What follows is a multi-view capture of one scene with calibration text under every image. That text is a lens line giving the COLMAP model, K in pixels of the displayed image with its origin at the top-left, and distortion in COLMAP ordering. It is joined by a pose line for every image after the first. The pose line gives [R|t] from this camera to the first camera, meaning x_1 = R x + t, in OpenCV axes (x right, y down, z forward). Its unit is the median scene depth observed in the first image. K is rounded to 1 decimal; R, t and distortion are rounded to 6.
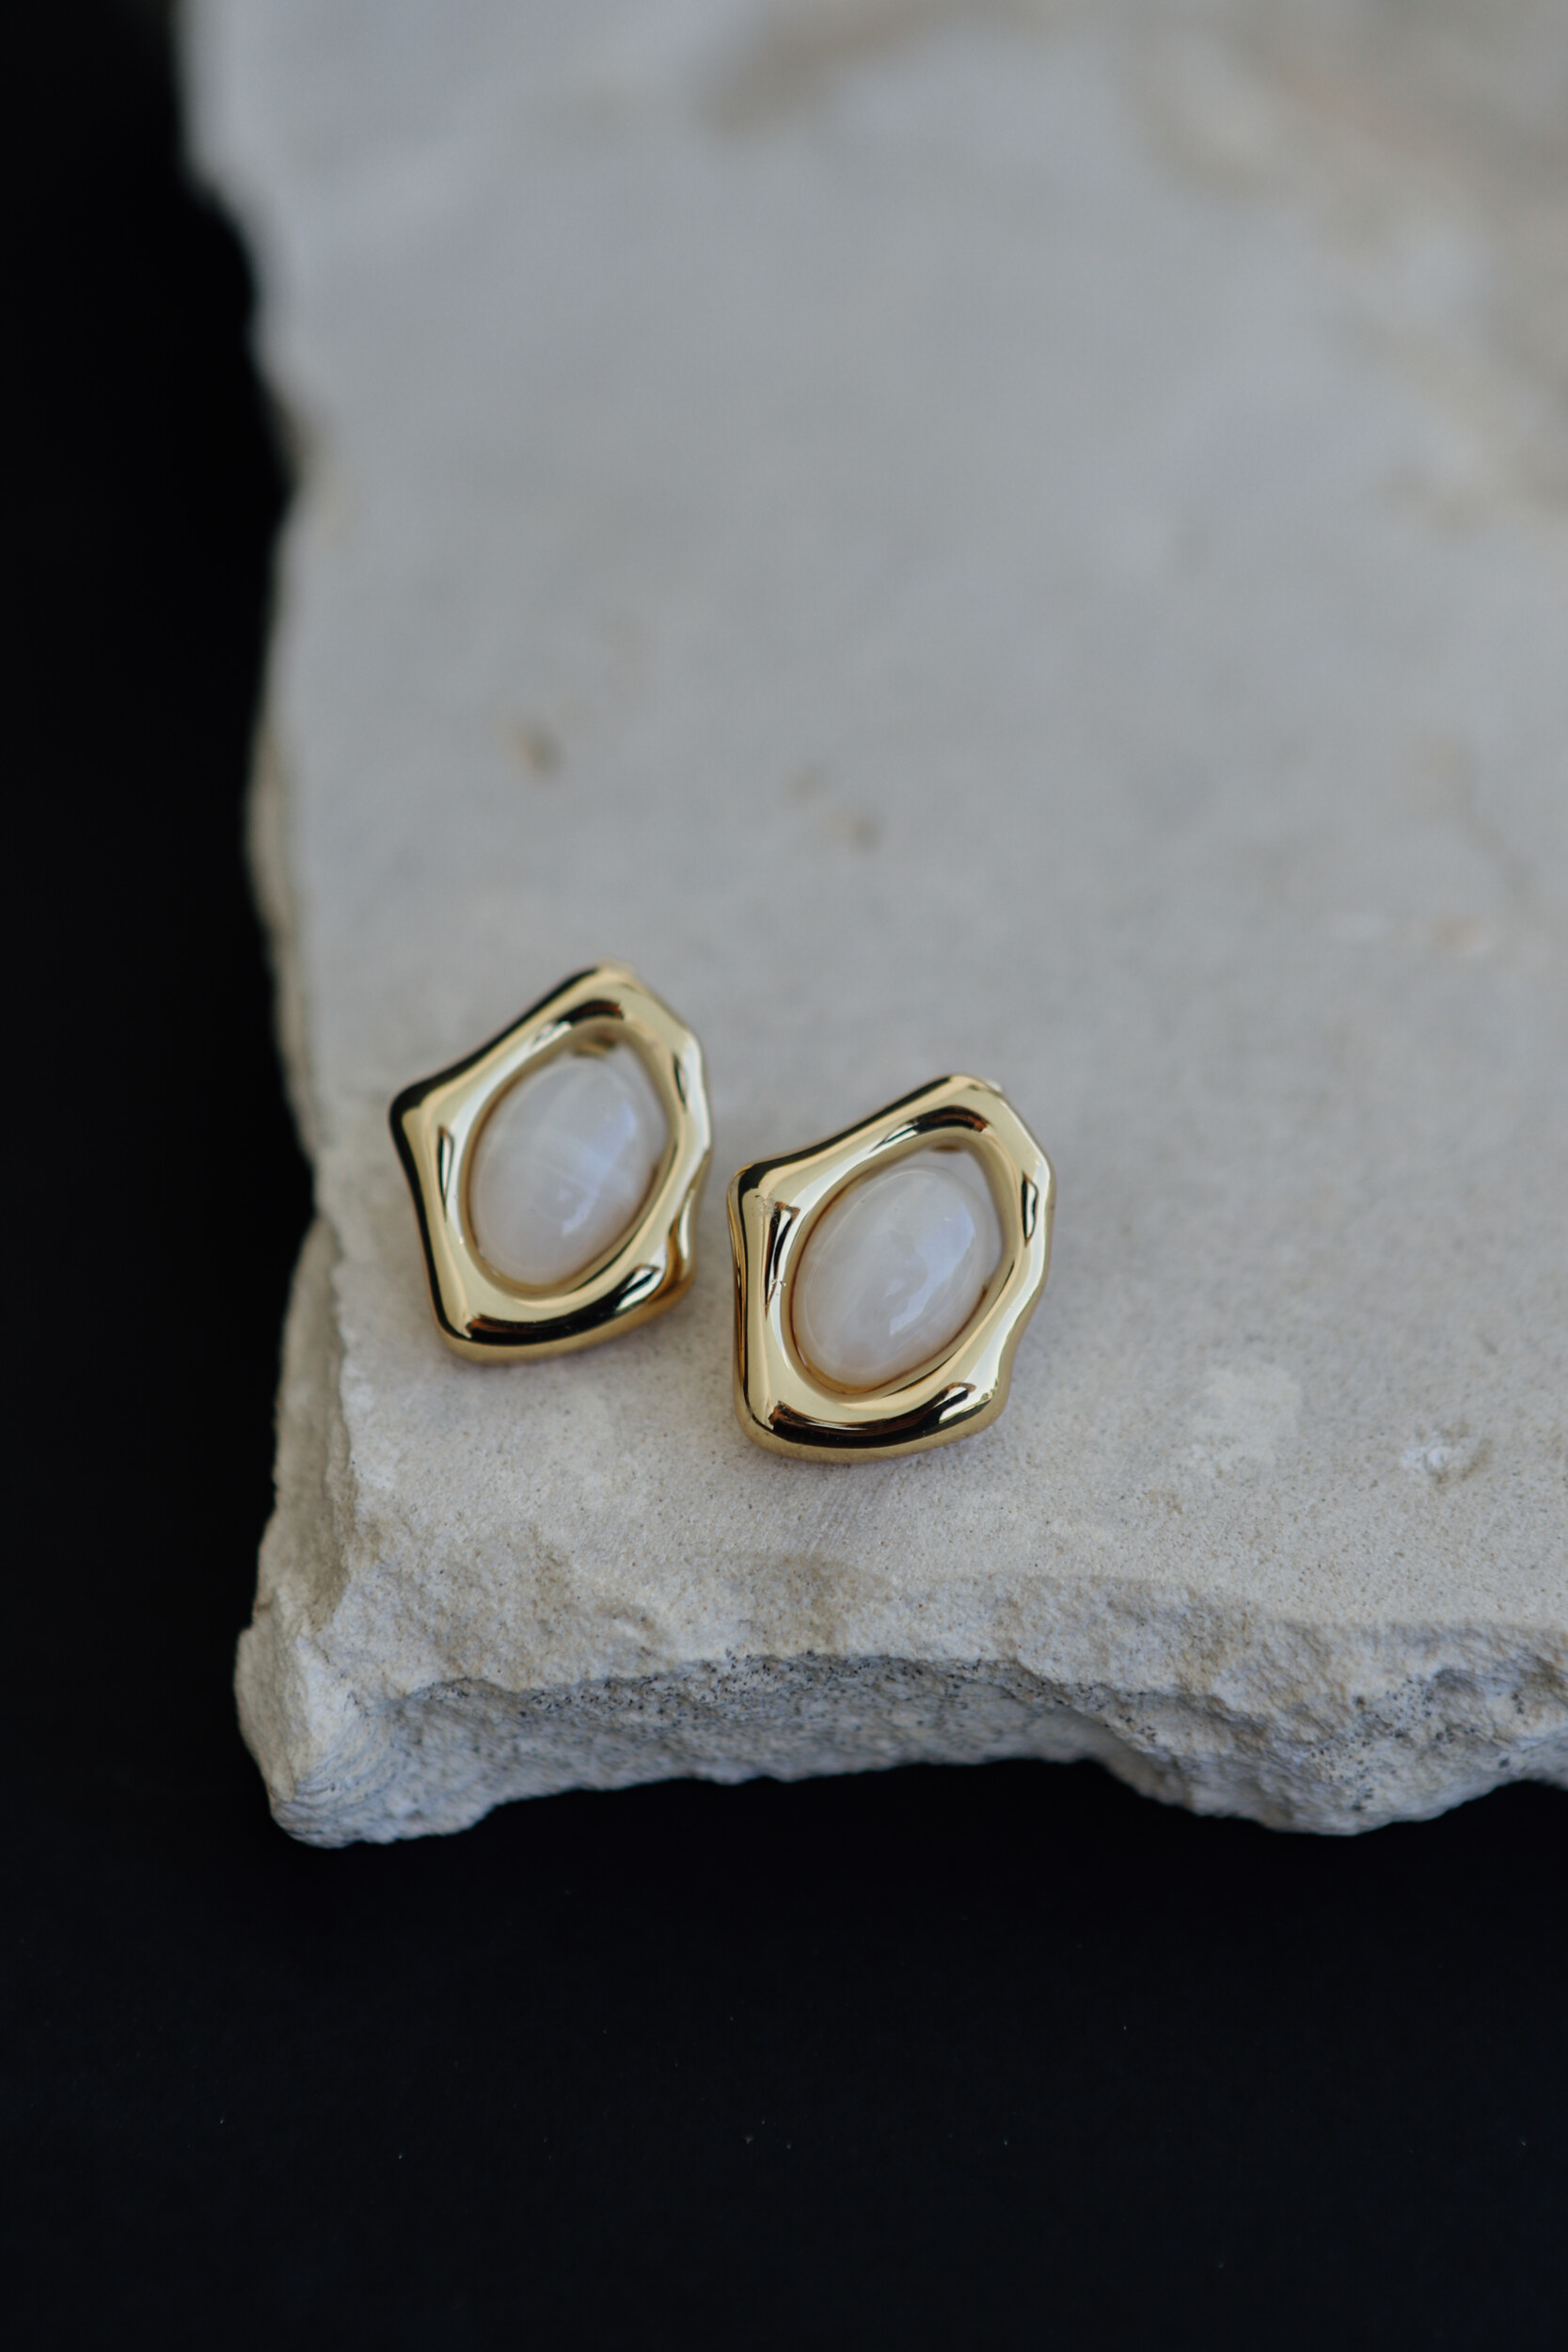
lens RADIAL K [[5041.0, 0, 775.1], [0, 5041.0, 1171.1], [0, 0, 1]] dist [0.299088, 0.000000]
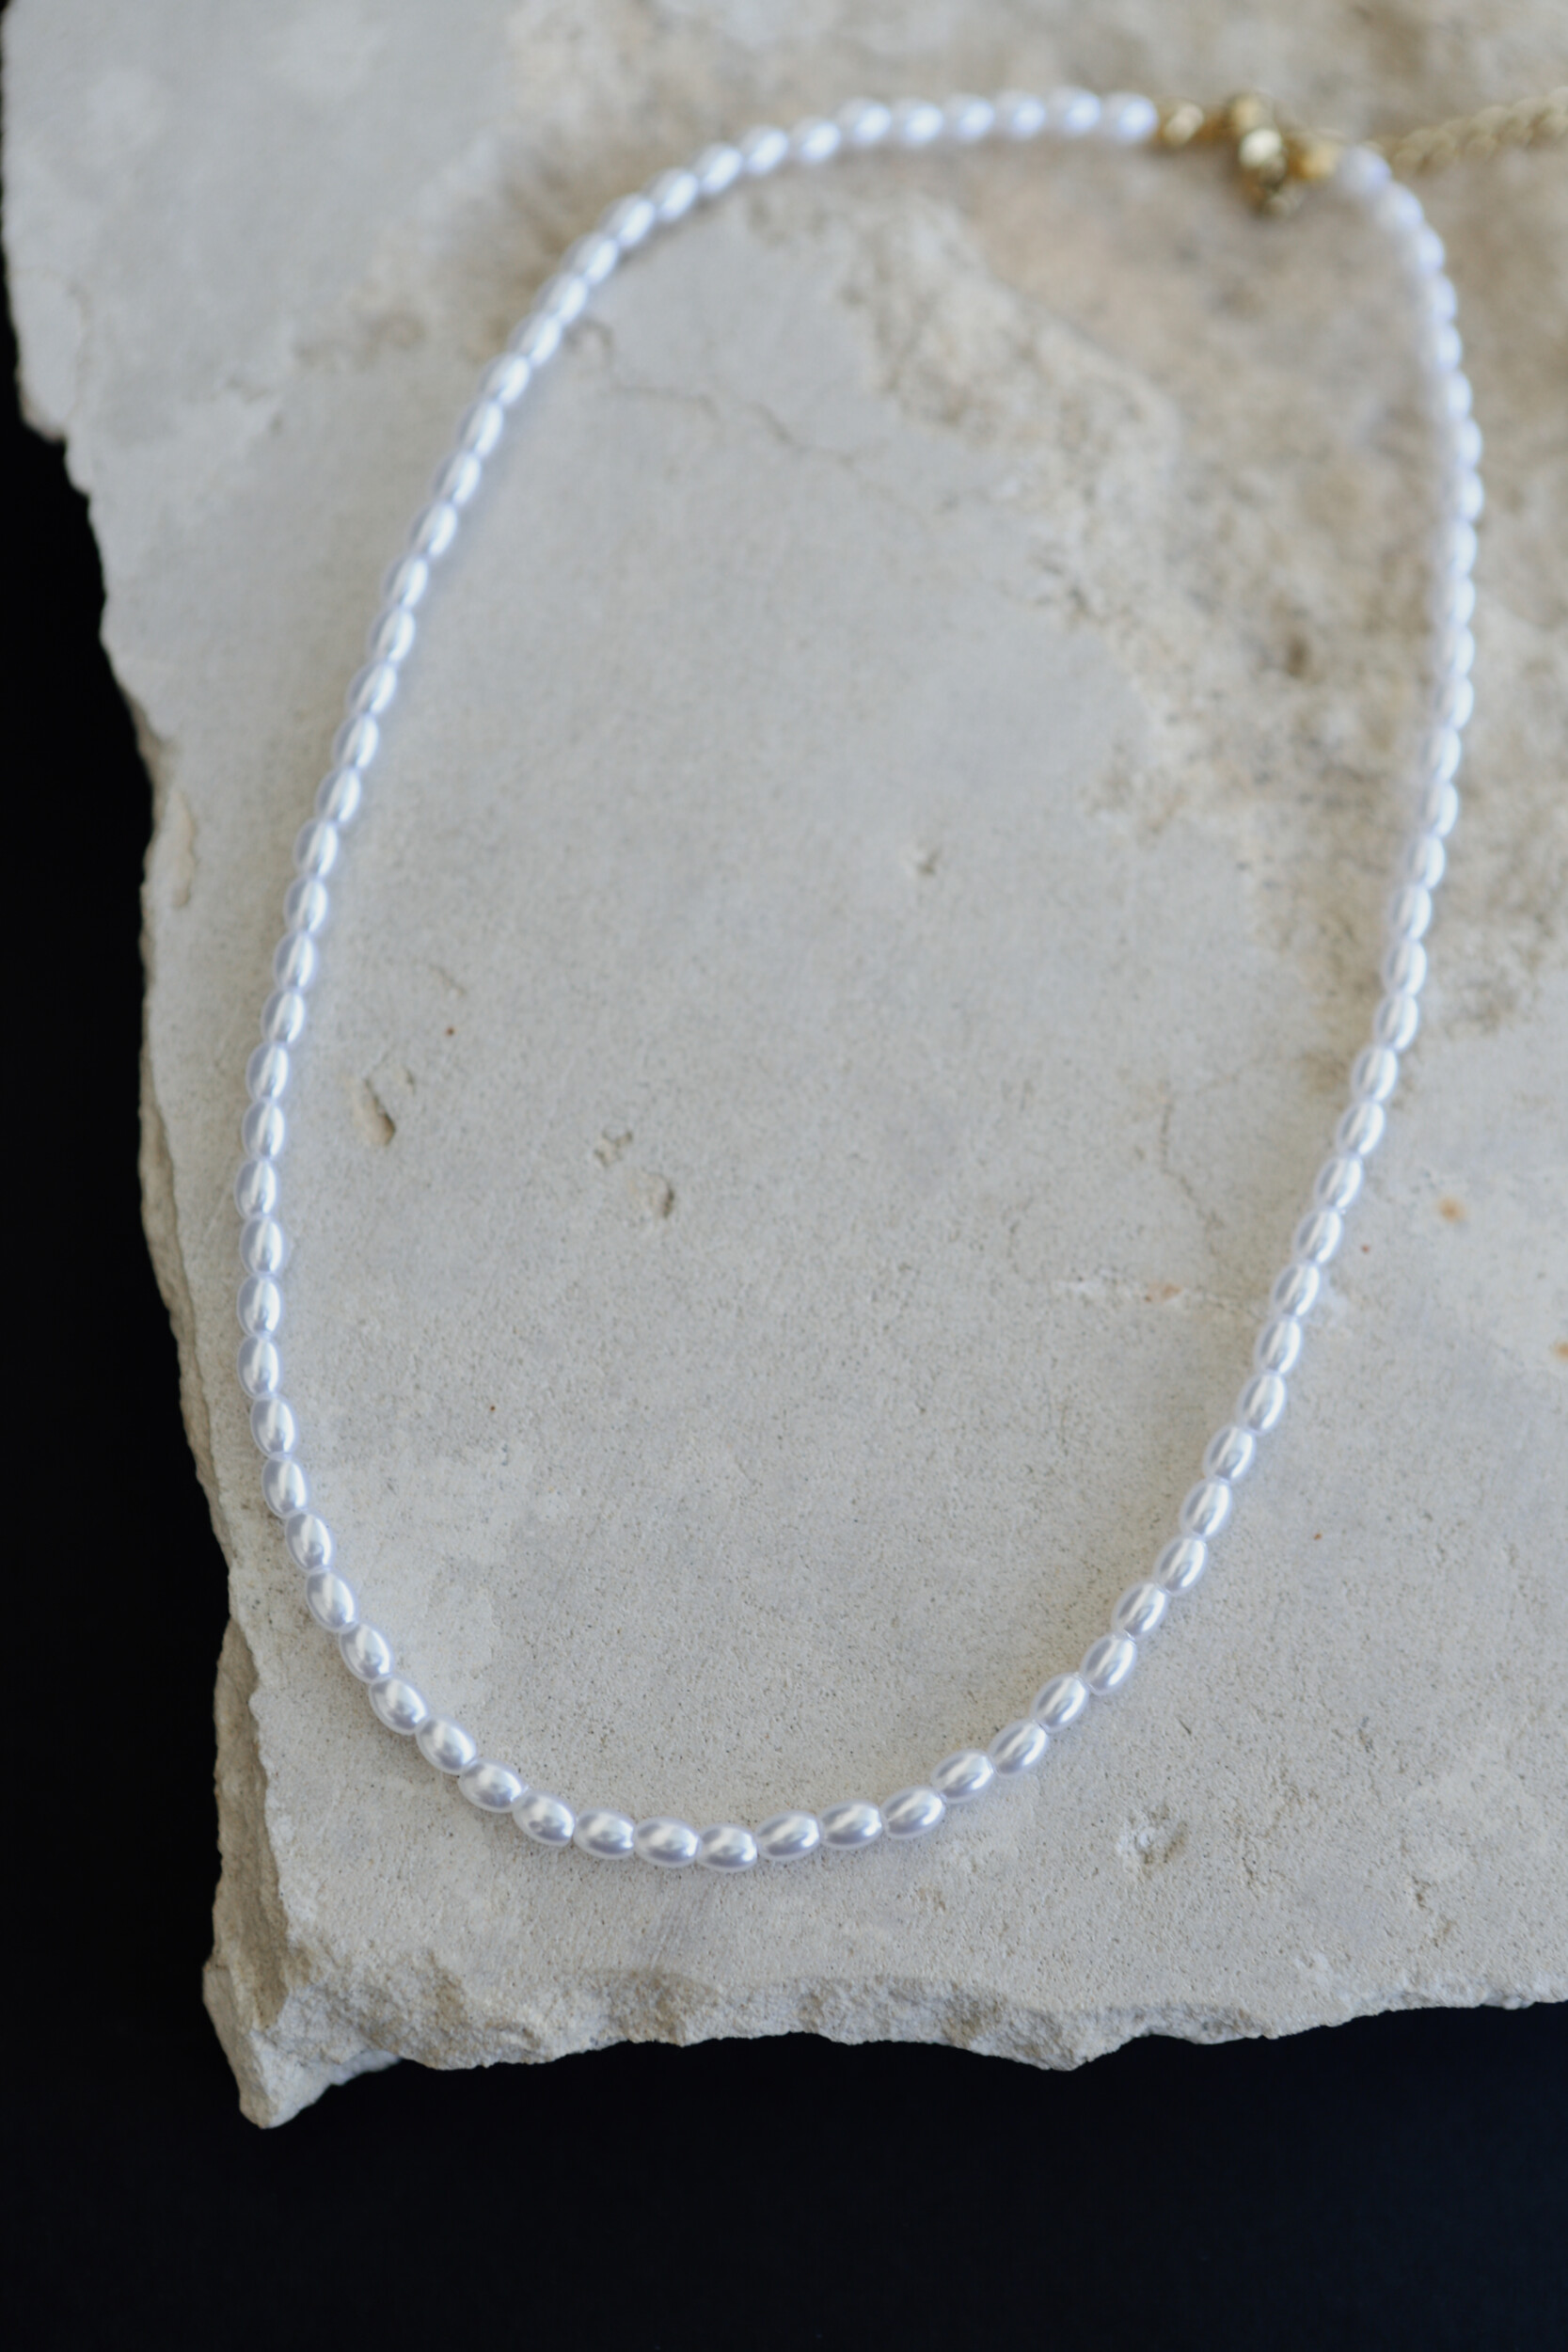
lens RADIAL K [[3435.9, 0, 807.9], [0, 3435.9, 1173.0], [0, 0, 1]] dist [0.116074, 0.000000]
pose [[0.997769, -0.052206, 0.041612, 0.019710], [0.027595, 0.890067, 0.454994, -0.486457], [-0.060791, -0.452830, 0.889522, 0.315787]]
